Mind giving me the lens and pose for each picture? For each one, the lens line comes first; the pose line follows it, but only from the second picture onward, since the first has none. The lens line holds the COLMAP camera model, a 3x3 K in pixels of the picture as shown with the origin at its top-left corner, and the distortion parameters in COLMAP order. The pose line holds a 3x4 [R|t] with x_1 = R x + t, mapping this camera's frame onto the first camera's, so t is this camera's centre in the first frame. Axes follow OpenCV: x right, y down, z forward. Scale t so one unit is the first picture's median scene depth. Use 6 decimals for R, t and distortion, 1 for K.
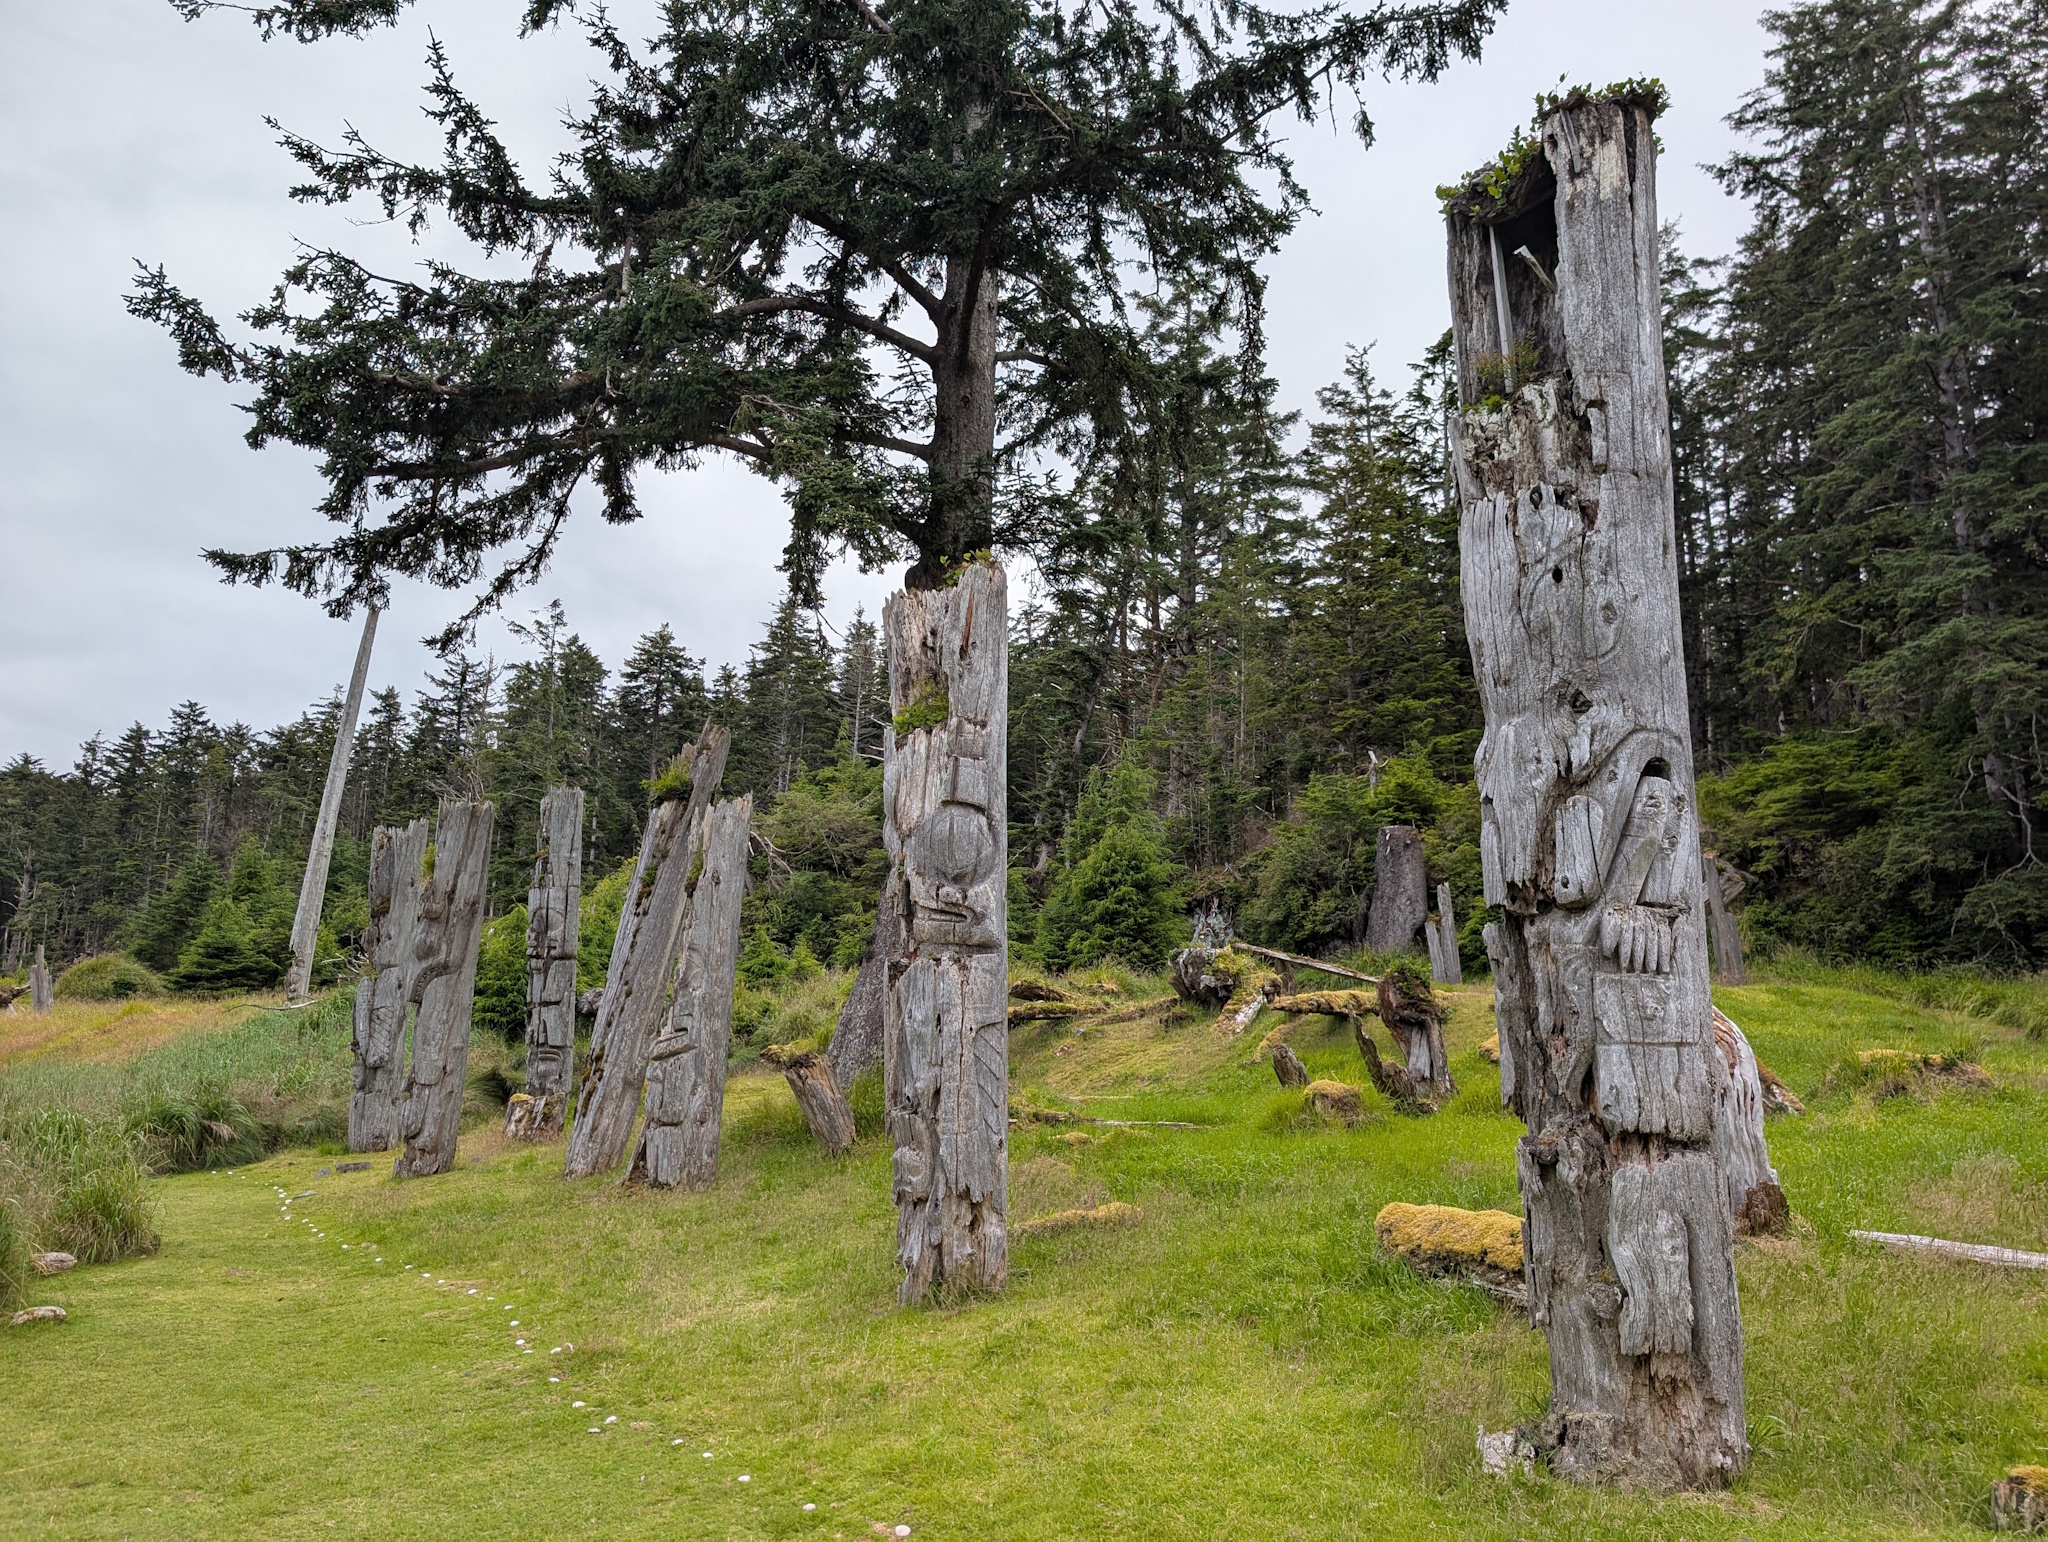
lens RADIAL K [[1574.6, 0, 1024.0], [0, 1574.6, 771.0], [0, 0, 1]] dist [0.049766, -0.004317]
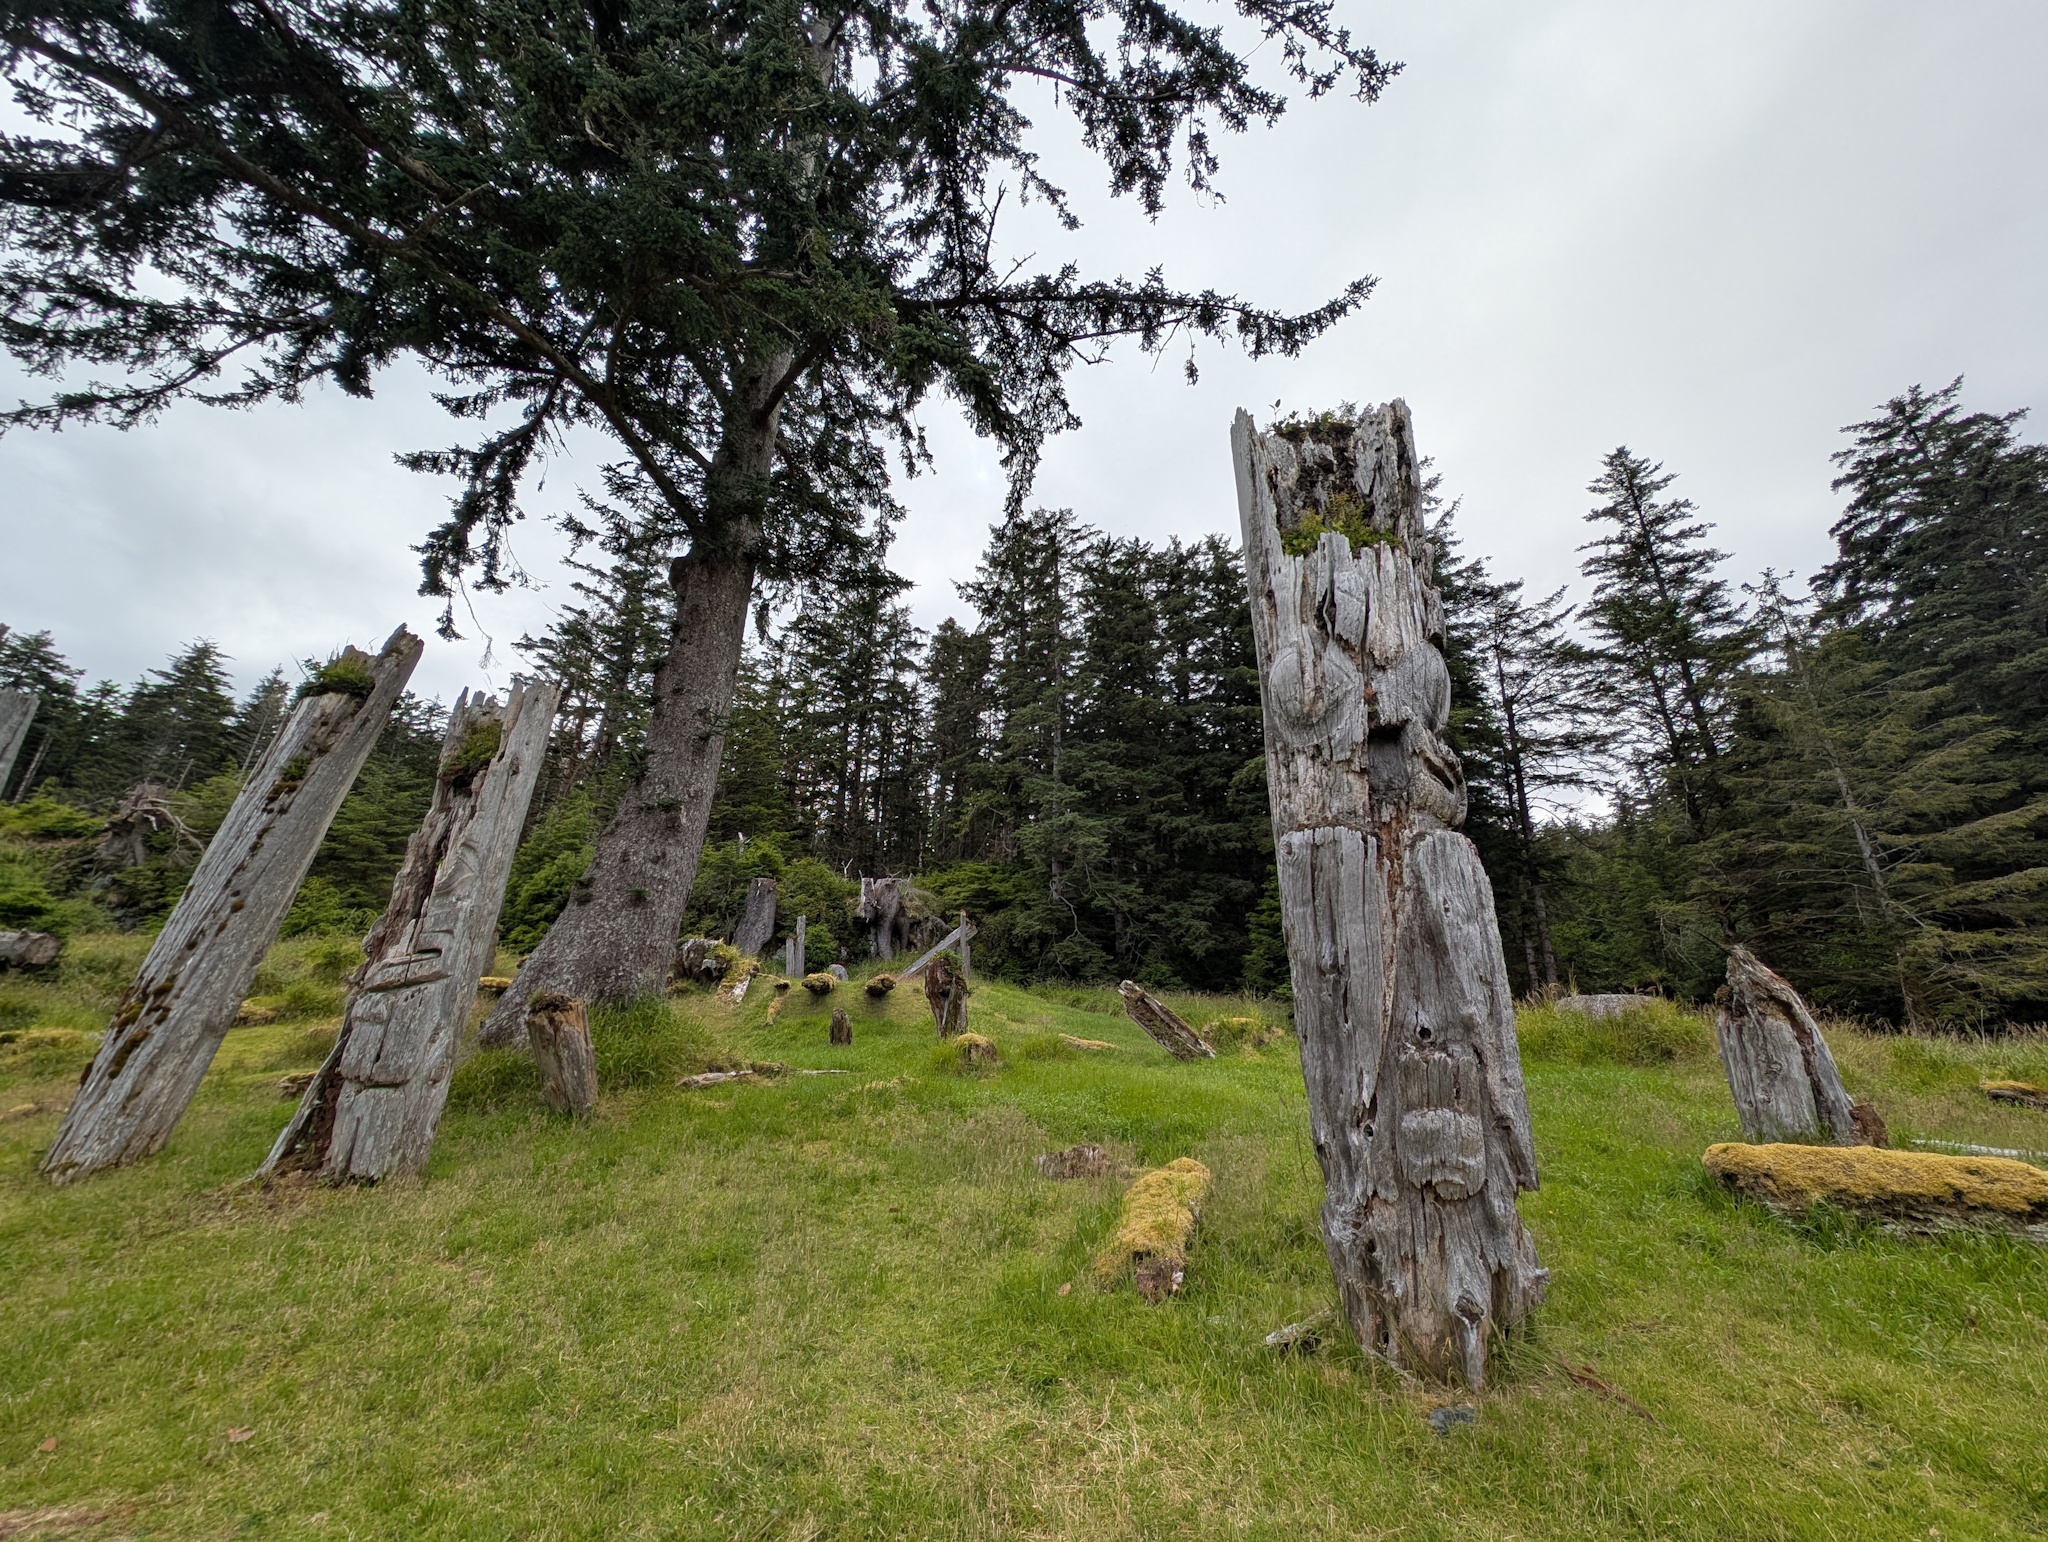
lens RADIAL K [[783.7, 0, 1024.0], [0, 783.7, 771.0], [0, 0, 1]] dist [0.011897, -0.005099]
pose [[0.730216, 0.228183, 0.643985, -0.189376], [-0.132263, 0.971960, -0.194422, 0.081794], [-0.670292, 0.056794, 0.739921, 0.375589]]
